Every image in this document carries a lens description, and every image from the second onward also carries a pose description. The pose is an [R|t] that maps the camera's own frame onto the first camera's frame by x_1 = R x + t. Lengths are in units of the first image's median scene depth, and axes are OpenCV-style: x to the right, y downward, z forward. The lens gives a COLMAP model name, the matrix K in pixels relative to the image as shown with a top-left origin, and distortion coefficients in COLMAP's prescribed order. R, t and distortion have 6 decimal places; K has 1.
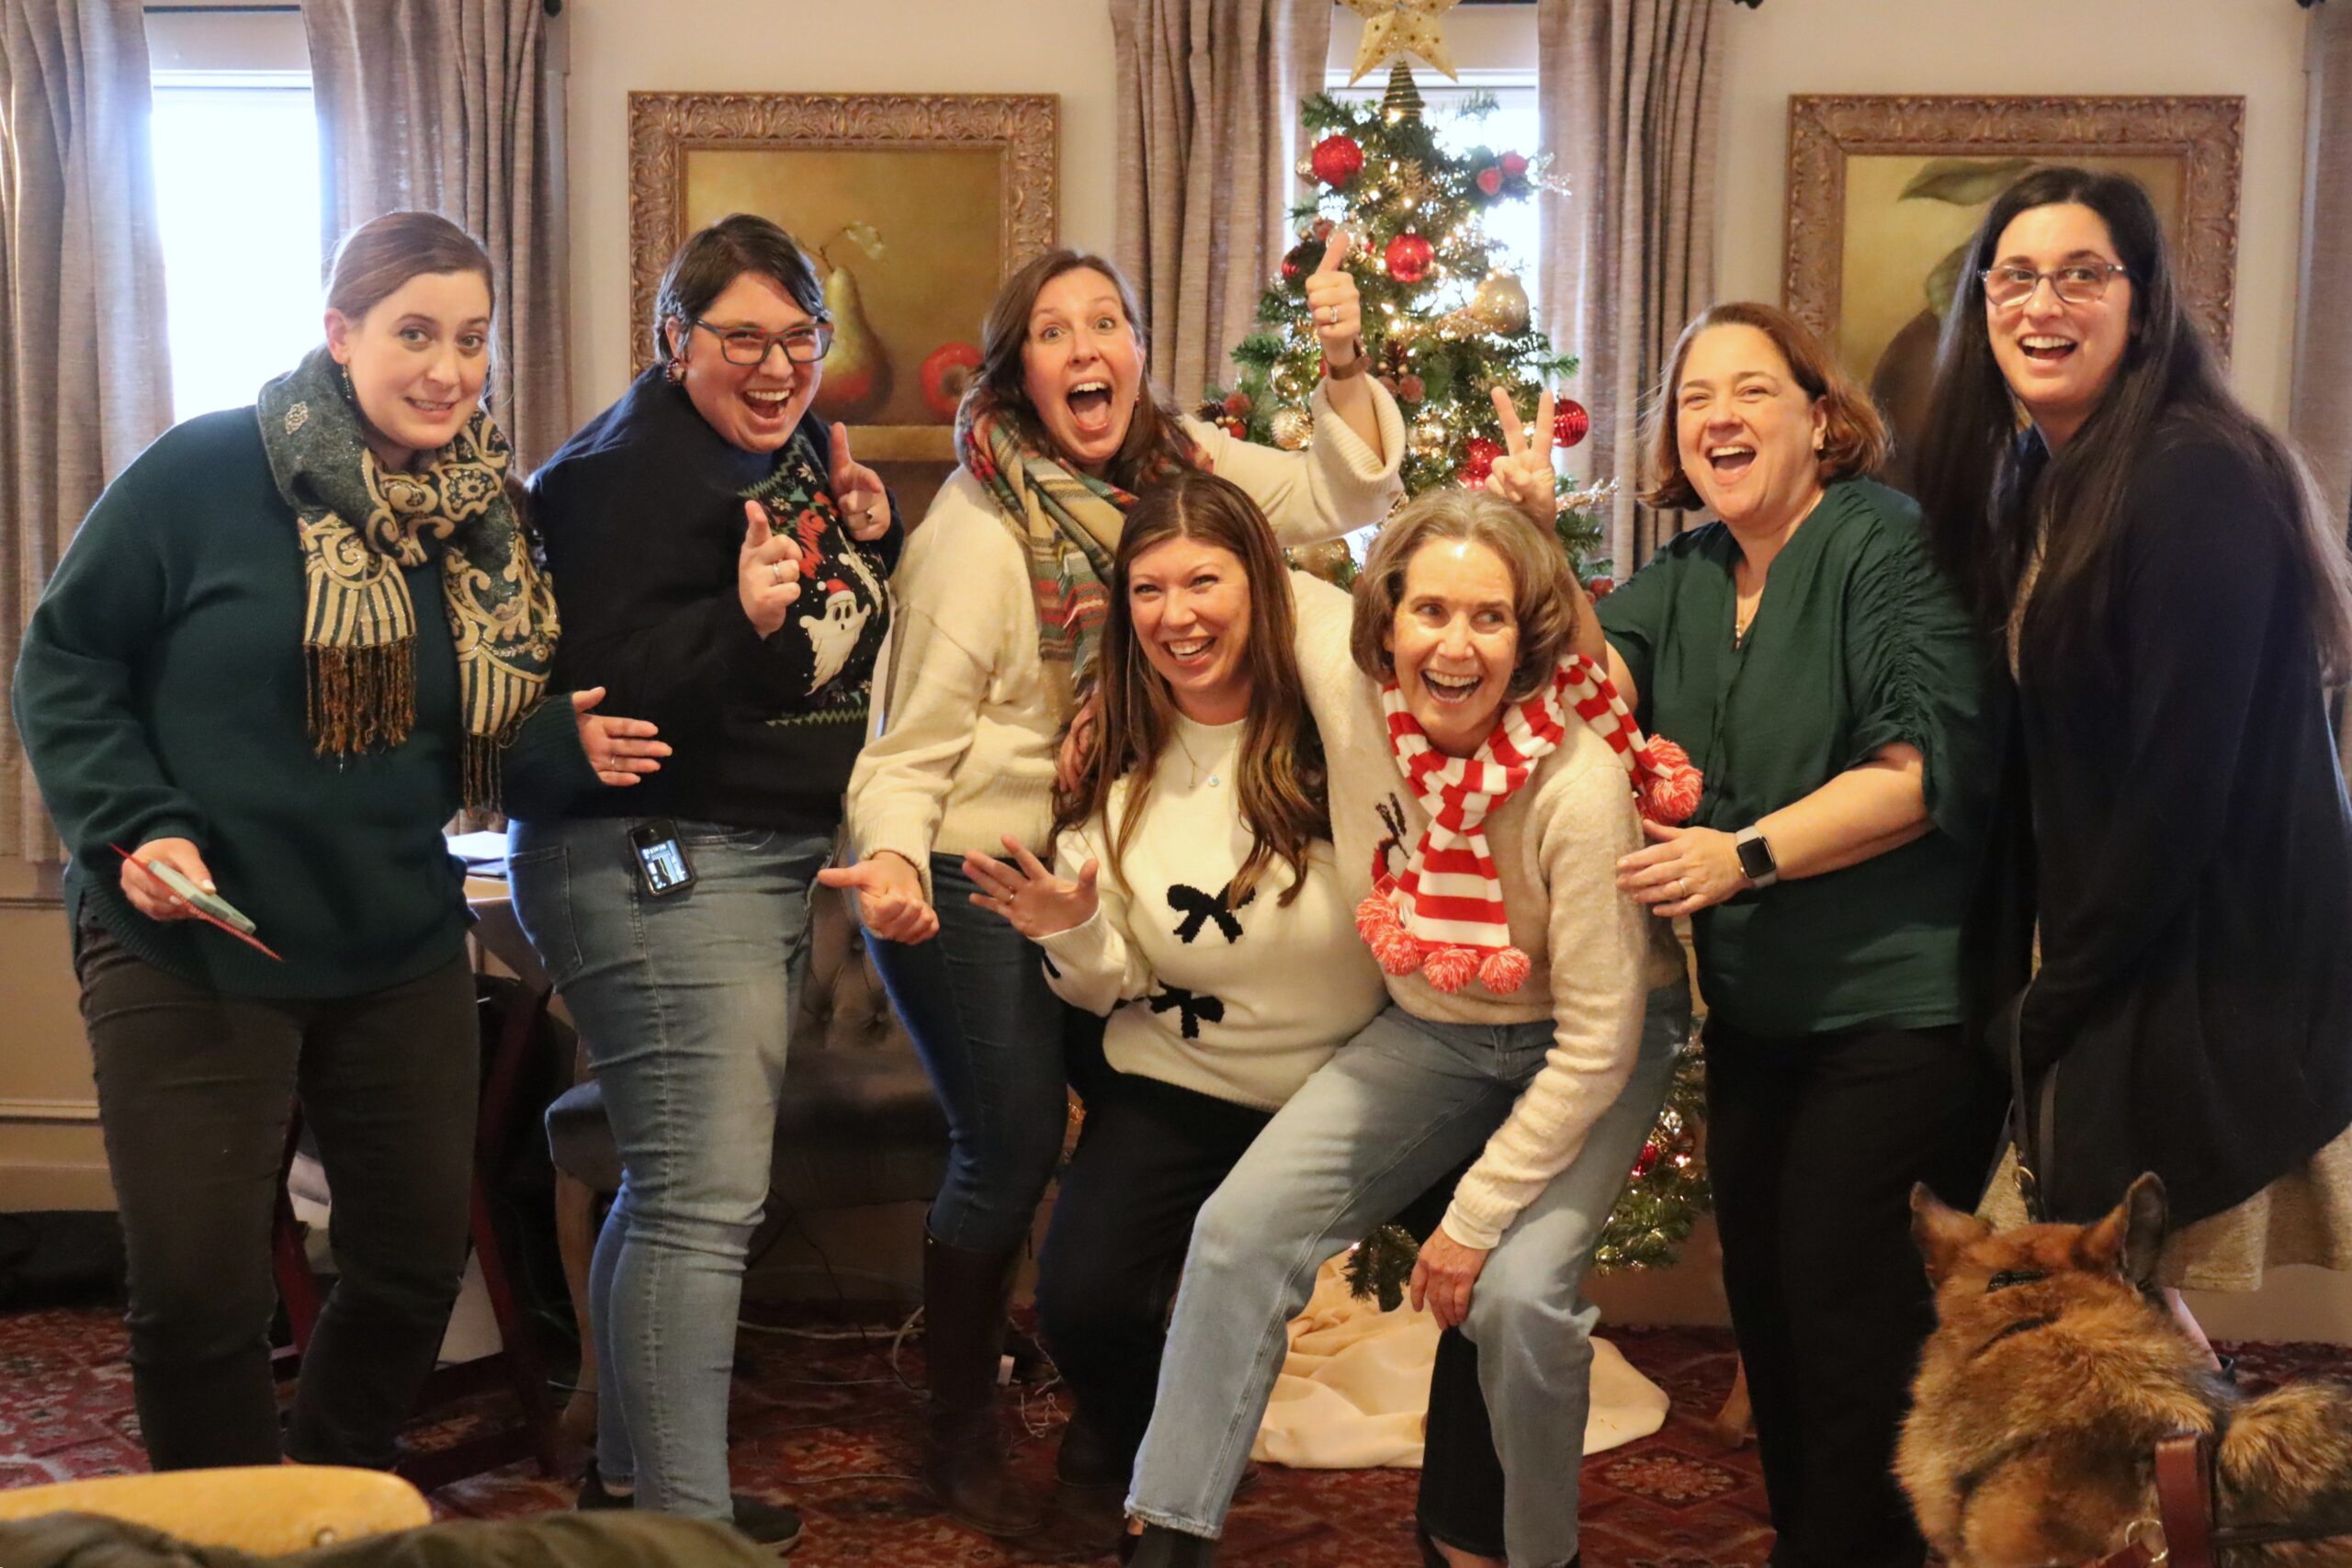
lens RADIAL K [[3094.4, 0, 1193.4], [0, 3094.4, 808.4], [0, 0, 1]] dist [0.002483, 0.000000]
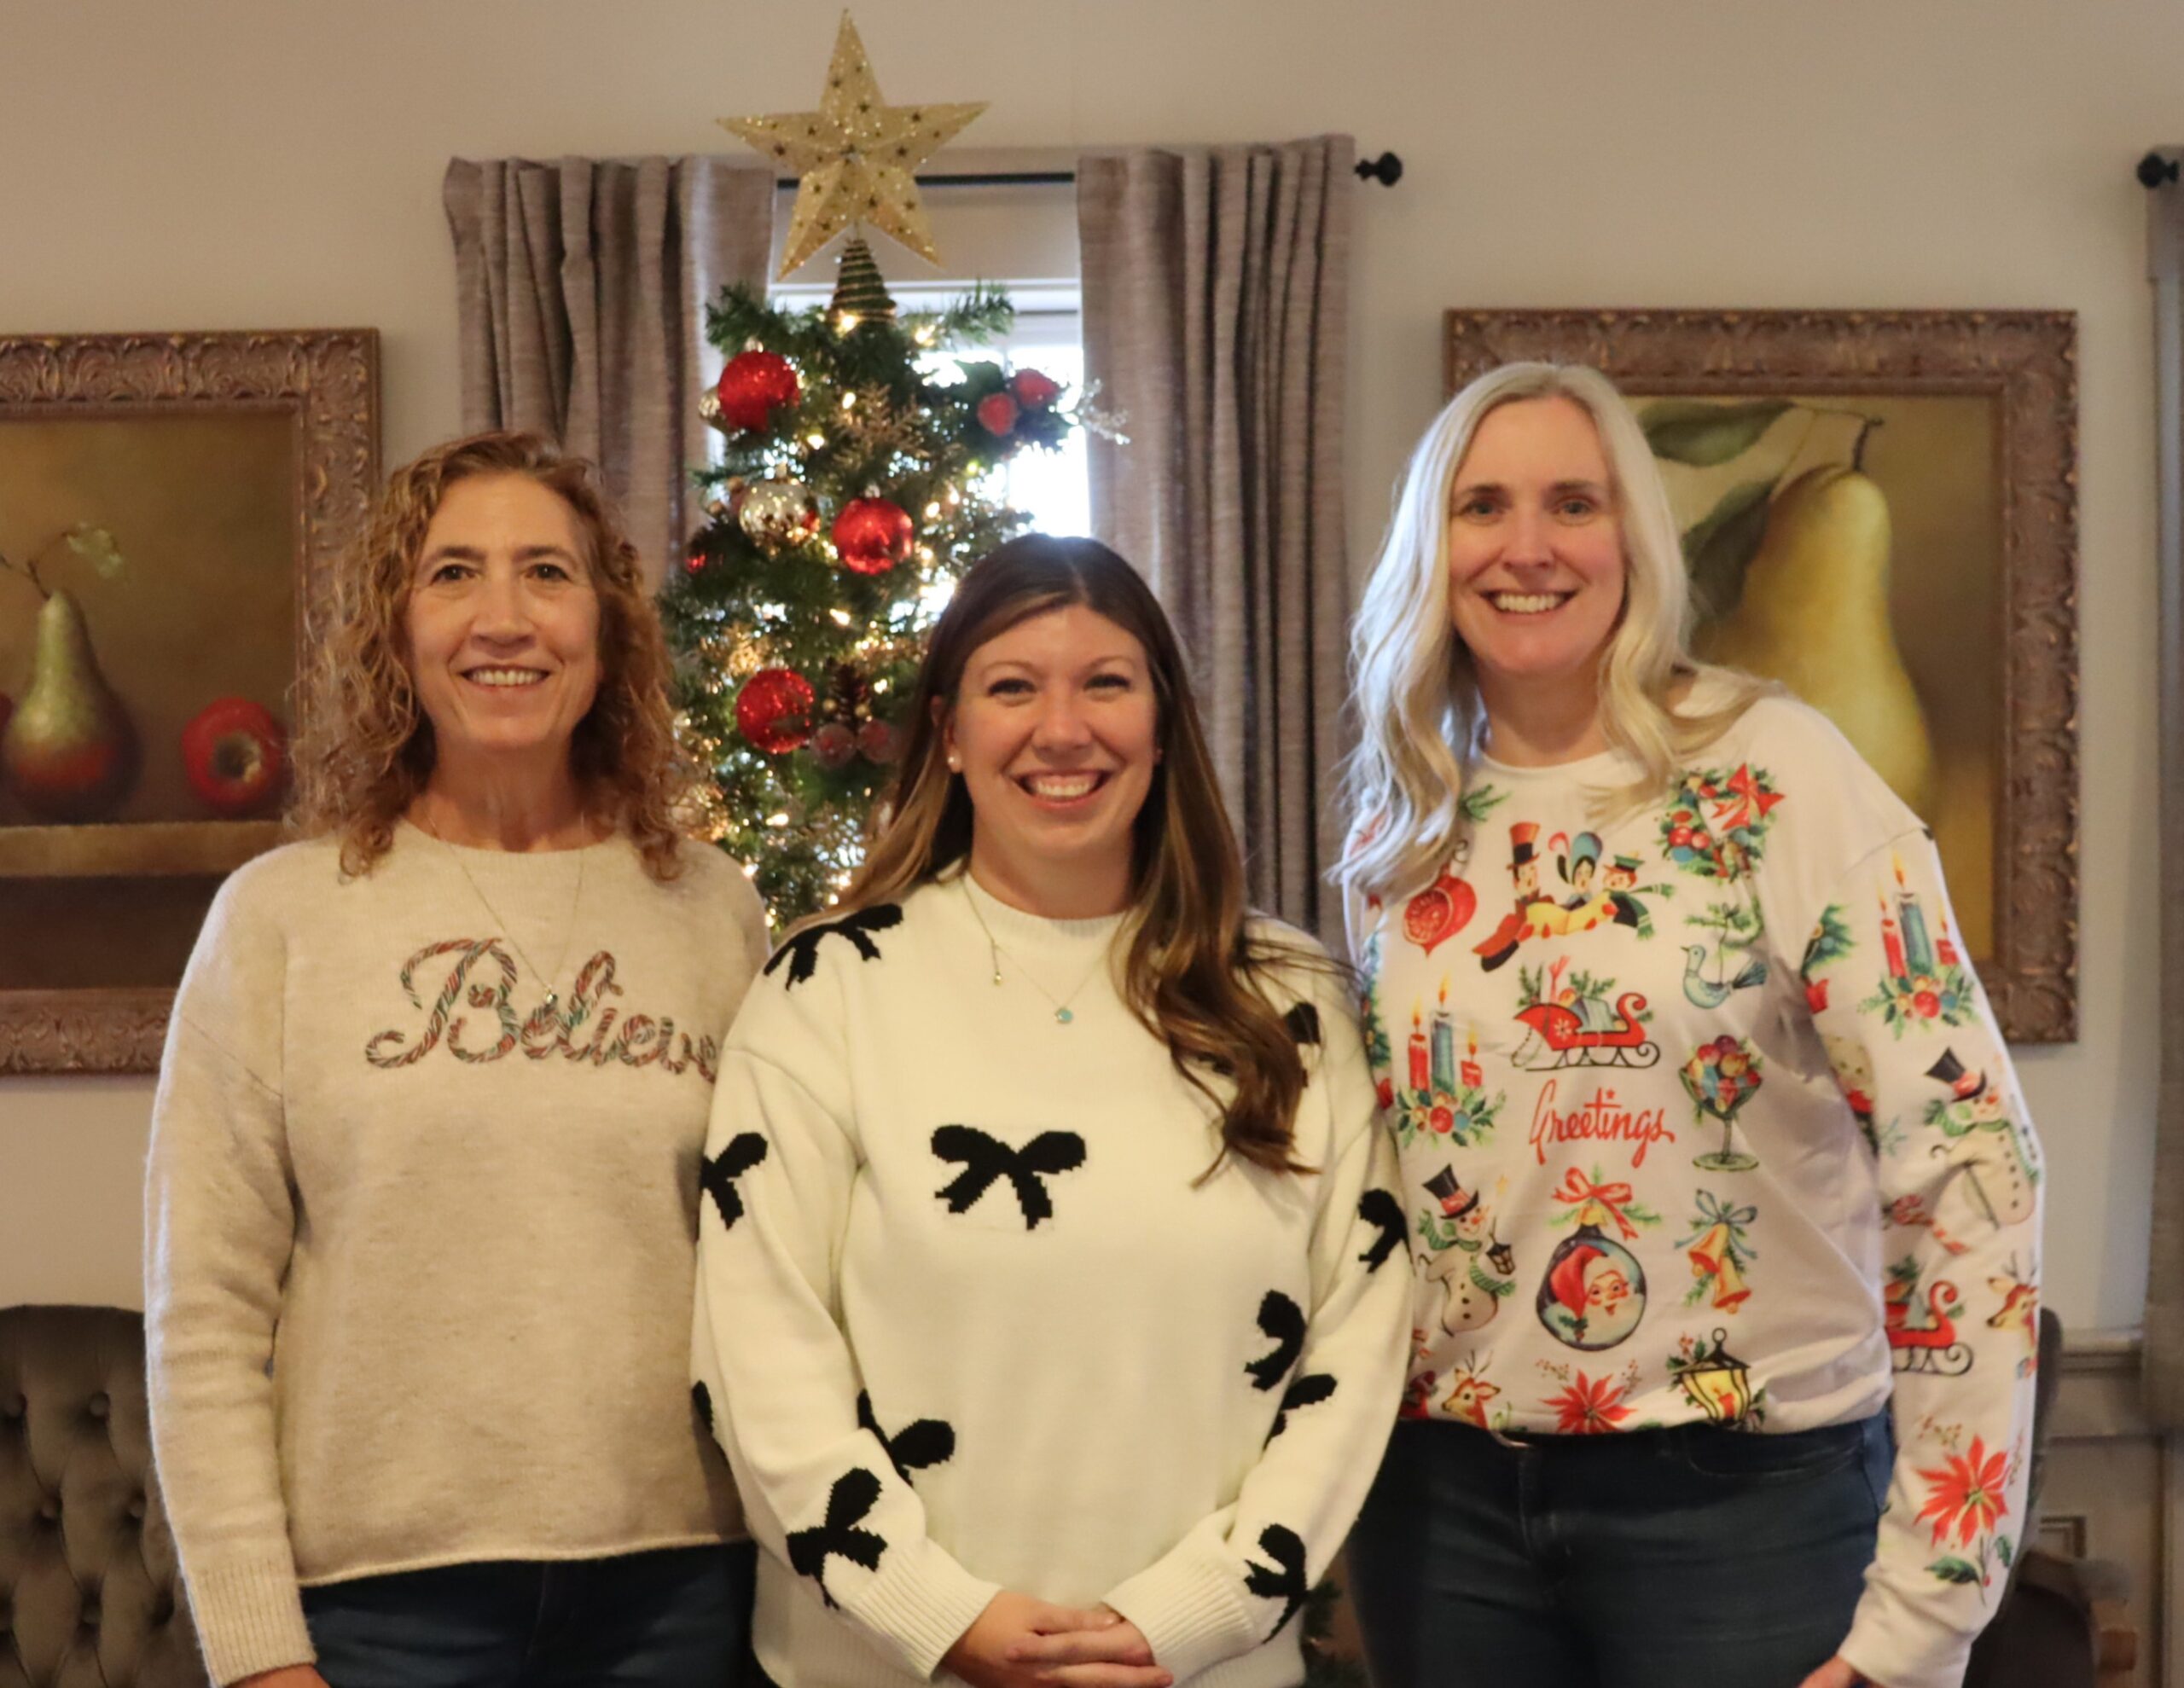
lens RADIAL K [[2864.7, 0, 1078.8], [0, 2864.7, 901.6], [0, 0, 1]] dist [-0.098649, 0.000000]
pose [[0.995642, -0.029286, 0.088538, 0.051877], [0.036077, 0.996447, -0.076101, -0.054707], [-0.085995, 0.078963, 0.993161, 0.390245]]
